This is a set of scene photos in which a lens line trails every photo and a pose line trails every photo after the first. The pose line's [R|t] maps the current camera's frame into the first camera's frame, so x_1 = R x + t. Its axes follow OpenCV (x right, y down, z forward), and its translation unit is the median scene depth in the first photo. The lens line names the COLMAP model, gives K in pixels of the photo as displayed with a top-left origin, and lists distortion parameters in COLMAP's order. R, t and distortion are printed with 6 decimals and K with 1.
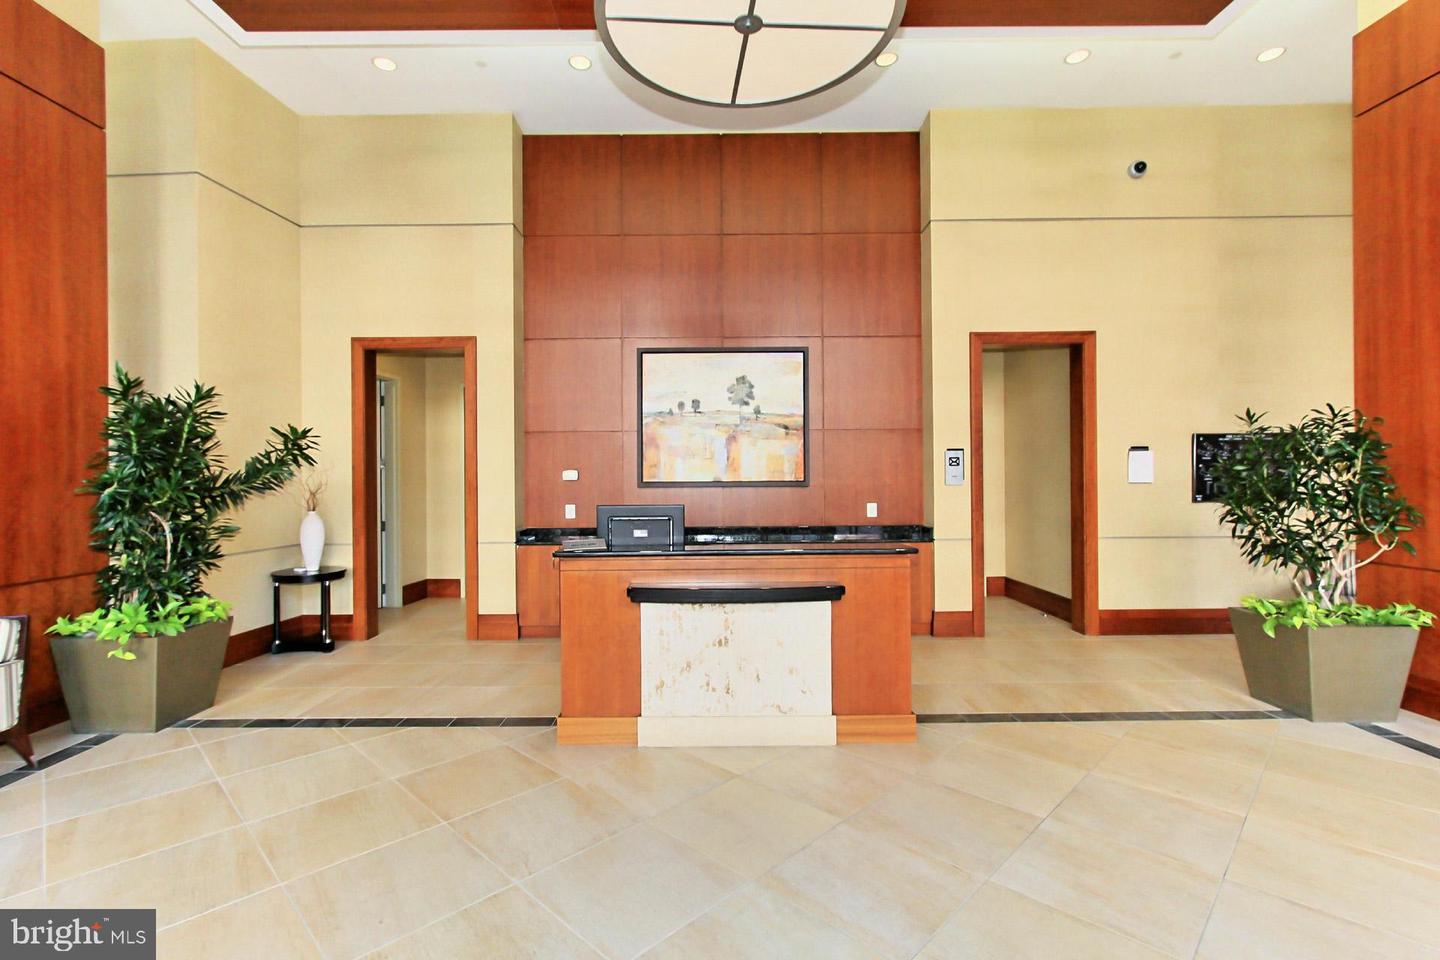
lens RADIAL K [[662.9, 0, 720.0], [0, 662.9, 481.5], [0, 0, 1]] dist [0.001487, -0.002241]
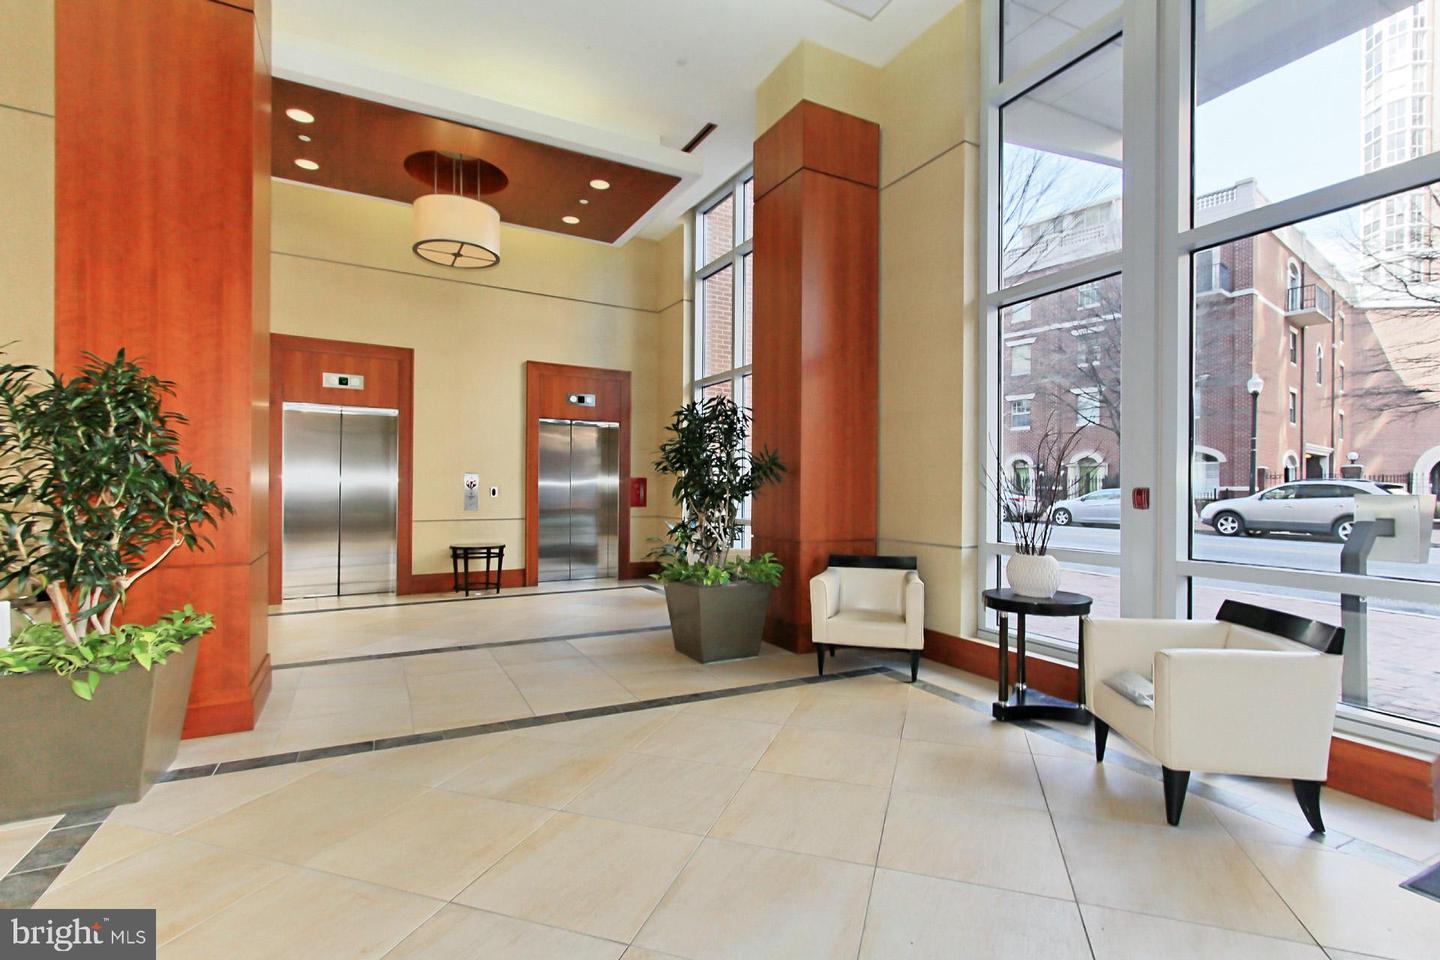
lens RADIAL K [[662.9, 0, 722.1], [0, 662.9, 484.5], [0, 0, 1]] dist [0.001487, -0.002241]
pose [[-0.472948, 0.001204, 0.881090, -0.019205], [-0.006425, 0.999968, -0.004815, 0.025544], [-0.881067, -0.007938, -0.472925, 0.800128]]
